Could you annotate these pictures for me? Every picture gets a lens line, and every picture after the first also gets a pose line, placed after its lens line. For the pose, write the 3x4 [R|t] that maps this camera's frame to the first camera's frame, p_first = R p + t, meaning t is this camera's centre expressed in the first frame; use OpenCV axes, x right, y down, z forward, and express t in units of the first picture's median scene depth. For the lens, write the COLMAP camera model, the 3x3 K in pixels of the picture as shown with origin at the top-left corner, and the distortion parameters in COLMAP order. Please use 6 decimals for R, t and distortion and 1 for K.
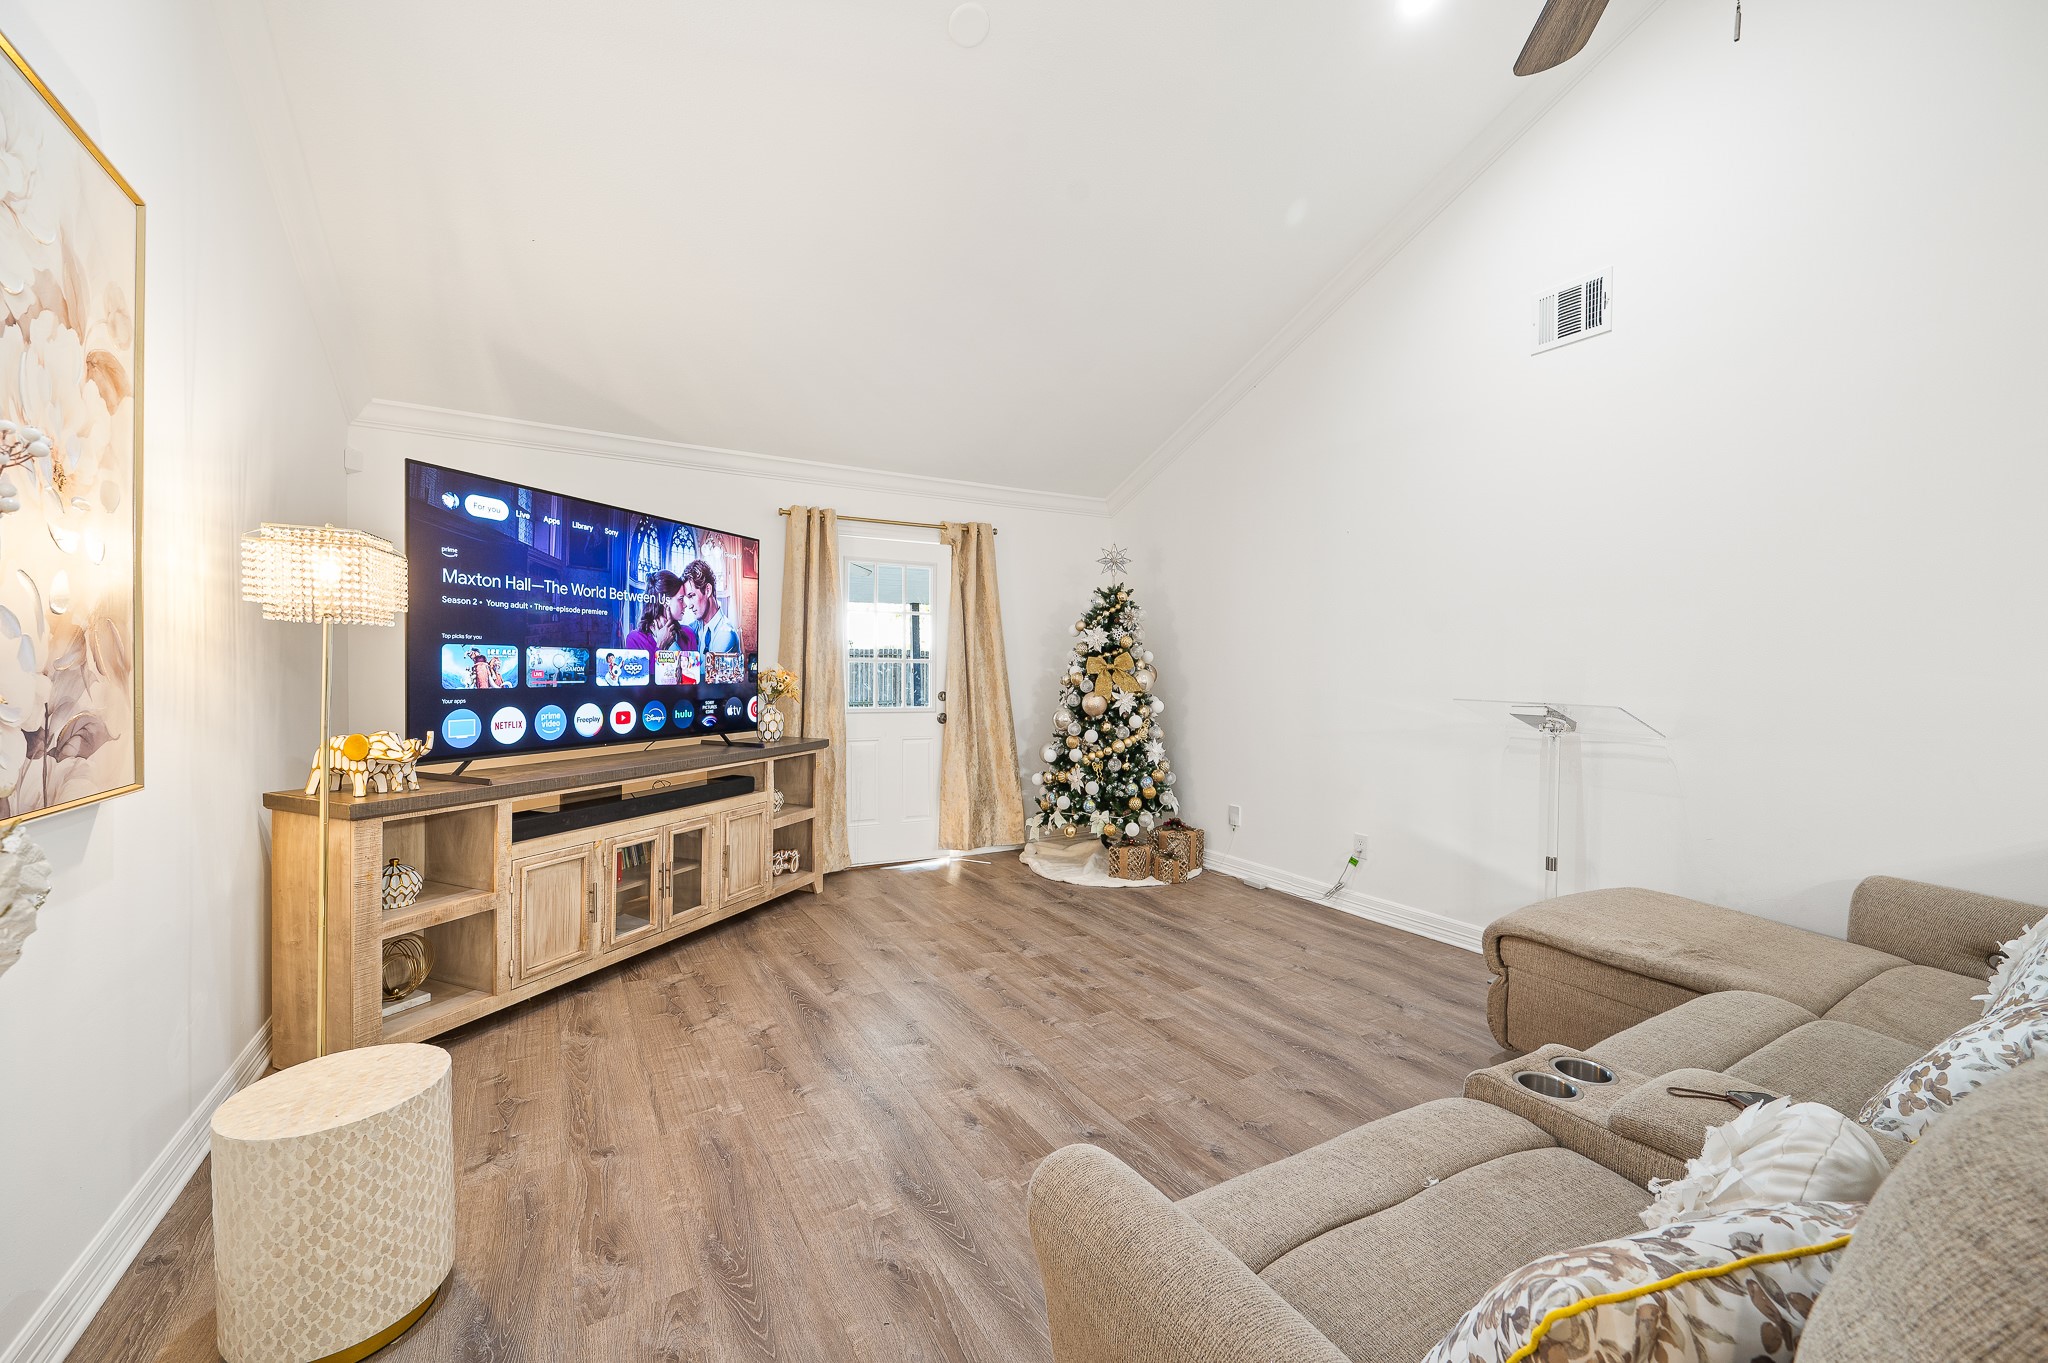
lens RADIAL K [[814.8, 0, 1019.6], [0, 814.8, 684.2], [0, 0, 1]] dist [-0.001607, 0.000540]
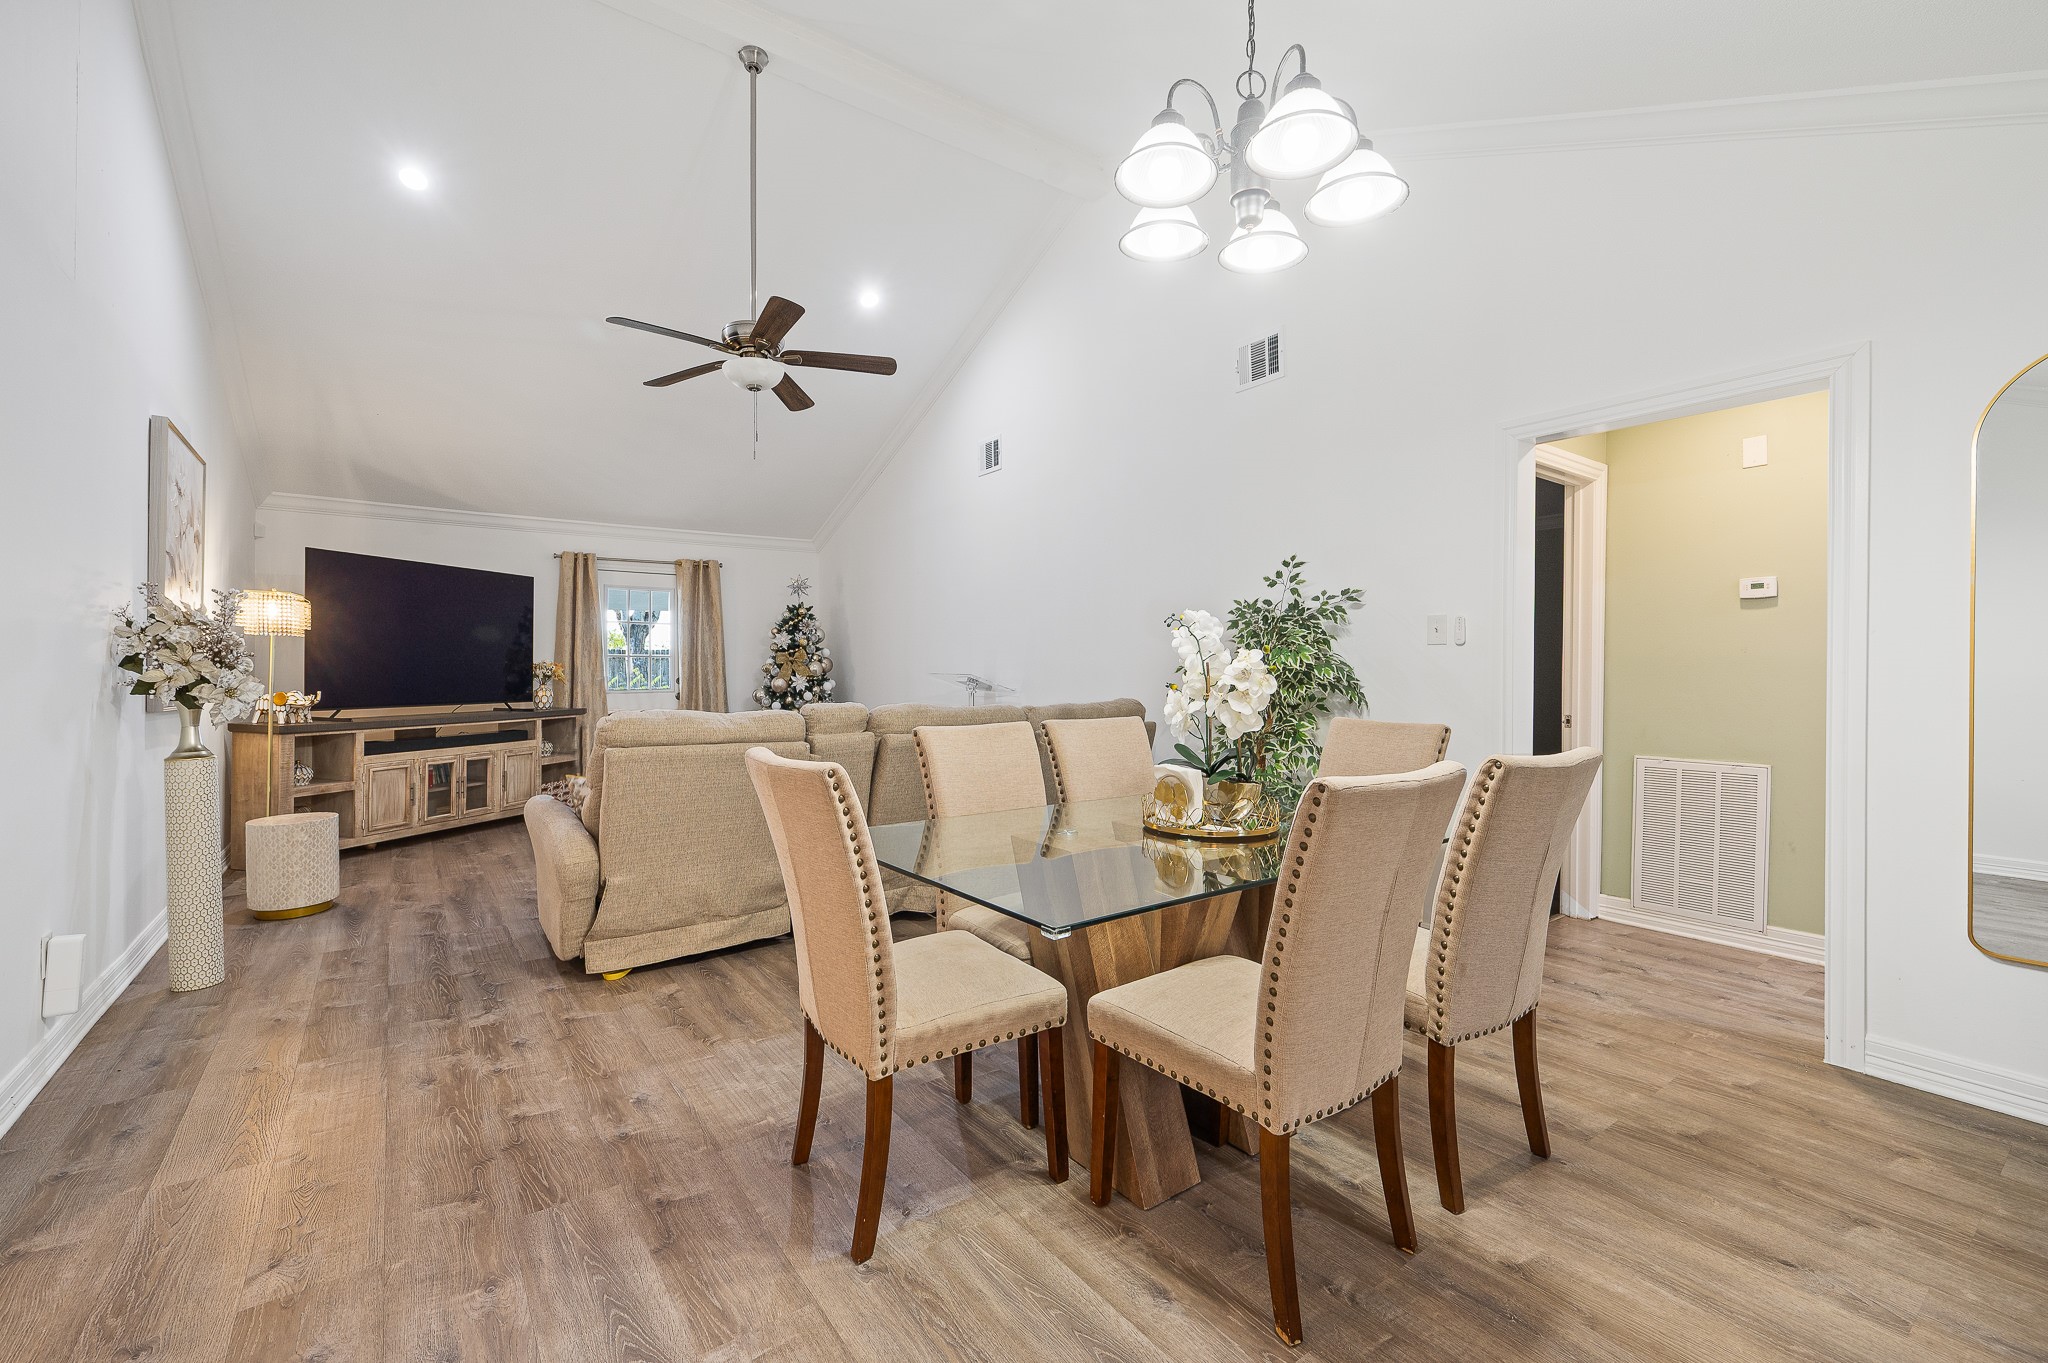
lens RADIAL K [[906.4, 0, 1029.5], [0, 906.4, 670.9], [0, 0, 1]] dist [-0.000987, 0.000185]
pose [[0.996685, -0.008436, 0.080917, 0.482681], [0.010127, 0.999738, -0.020507, 0.044948], [-0.080723, 0.021259, 0.996510, -0.791242]]
